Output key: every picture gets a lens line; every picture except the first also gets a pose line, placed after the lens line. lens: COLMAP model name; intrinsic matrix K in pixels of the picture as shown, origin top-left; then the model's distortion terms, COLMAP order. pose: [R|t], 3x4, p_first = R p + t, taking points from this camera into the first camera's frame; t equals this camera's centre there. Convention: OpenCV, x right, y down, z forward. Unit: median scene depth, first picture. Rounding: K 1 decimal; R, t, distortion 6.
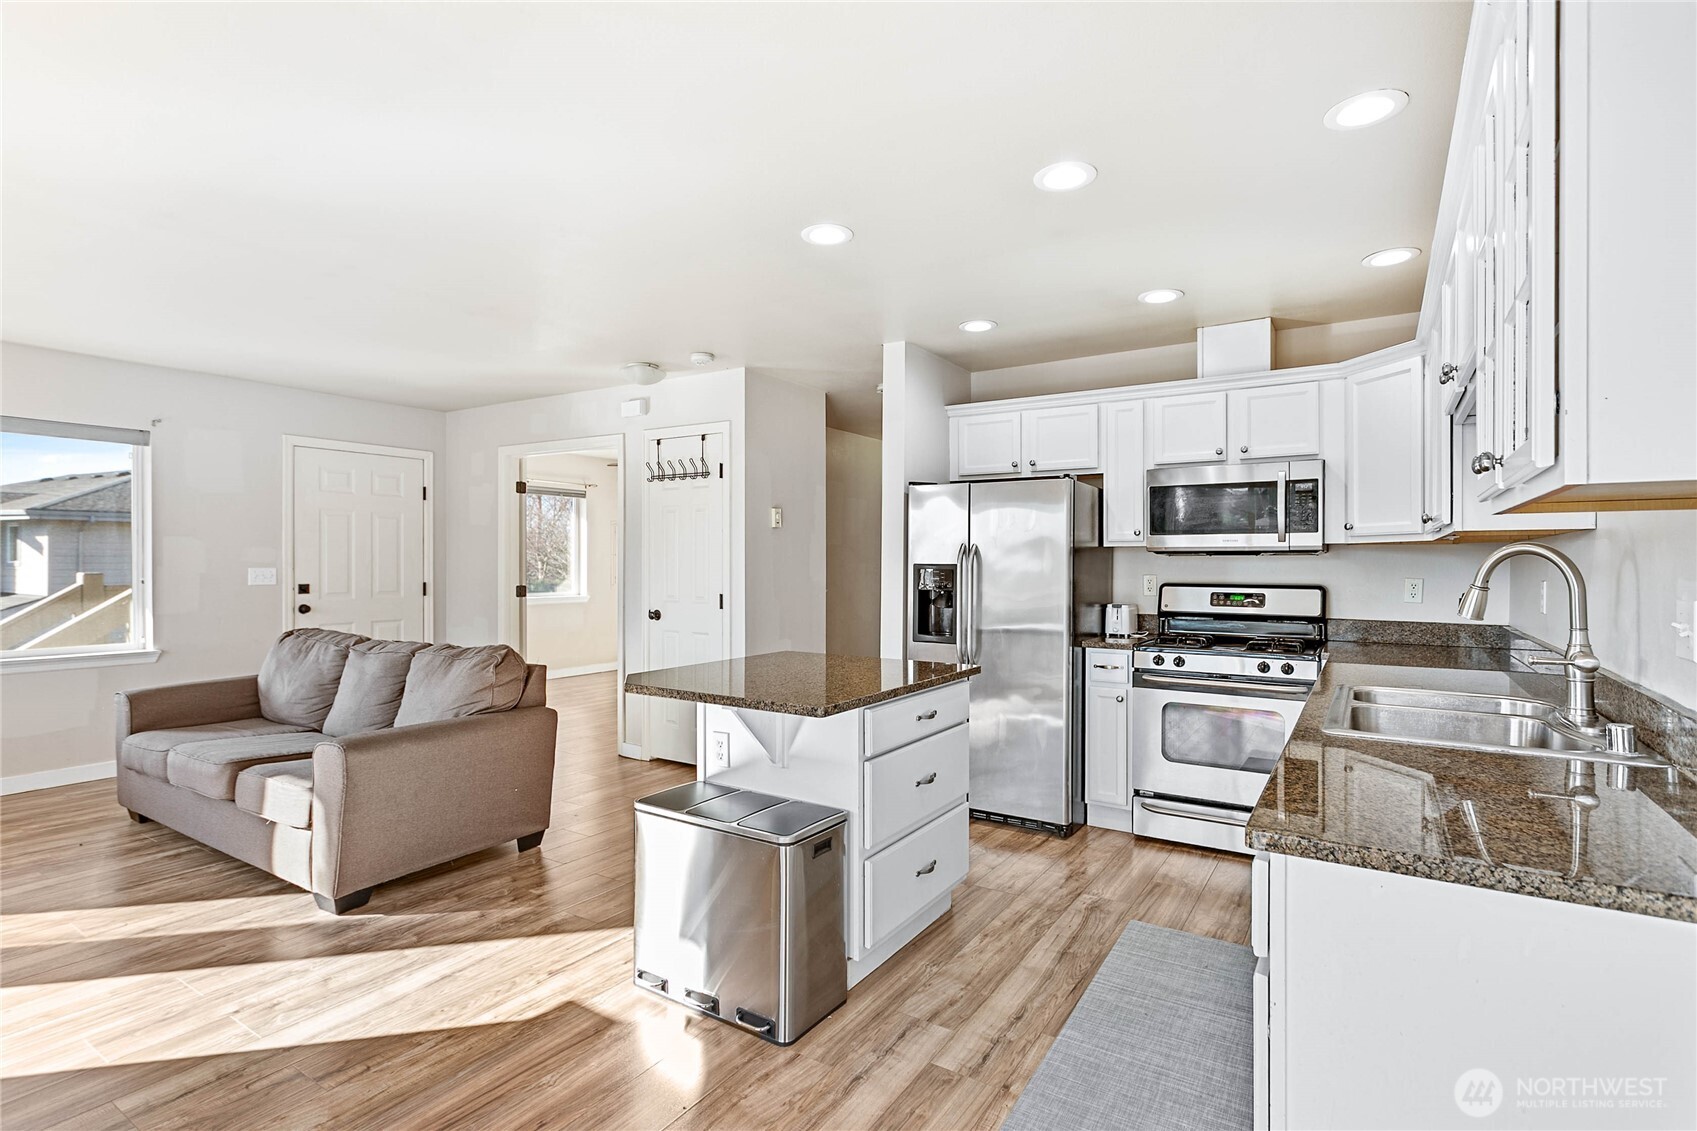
lens RADIAL K [[814.3, 0, 845.7], [0, 814.3, 580.9], [0, 0, 1]] dist [-0.002928, 0.002815]
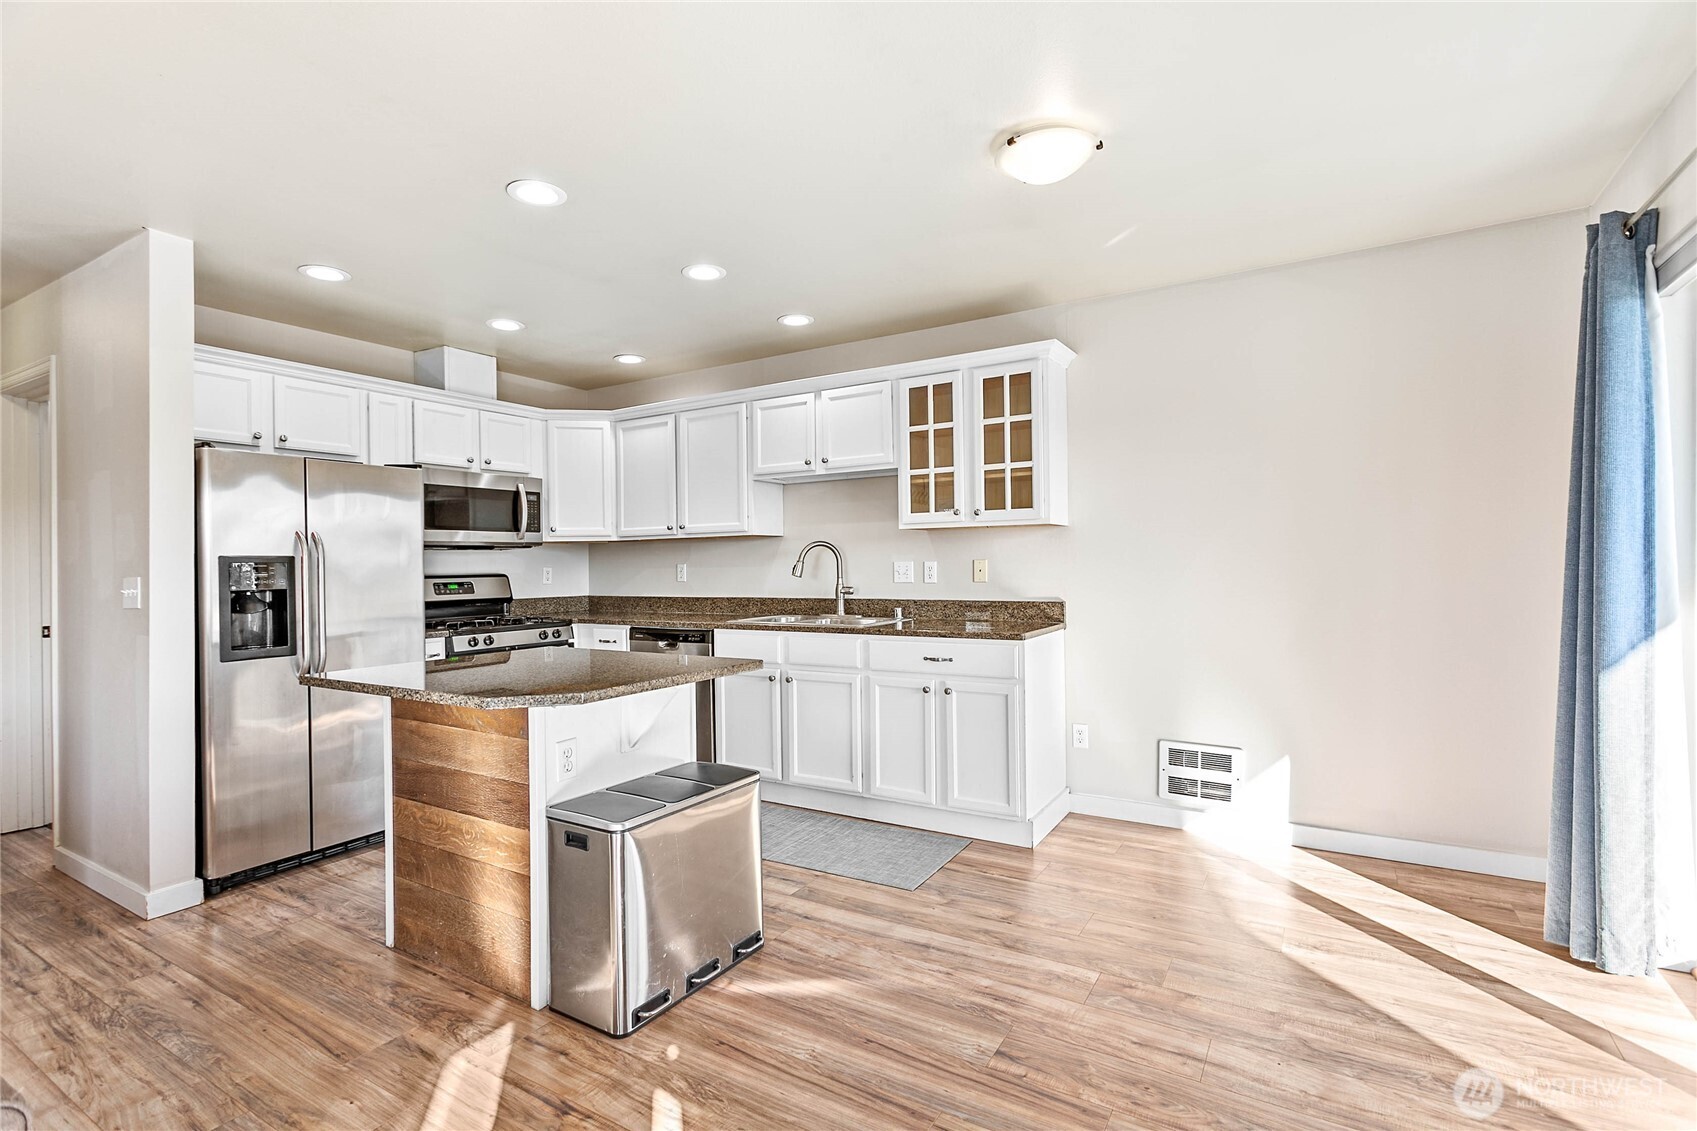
lens RADIAL K [[814.3, 0, 847.1], [0, 814.3, 563.8], [0, 0, 1]] dist [-0.002928, 0.002815]
pose [[-0.019795, -0.004194, 0.999795, -0.678636], [0.036273, 0.999330, 0.004911, 0.003283], [-0.999146, 0.036363, -0.019630, 0.470866]]
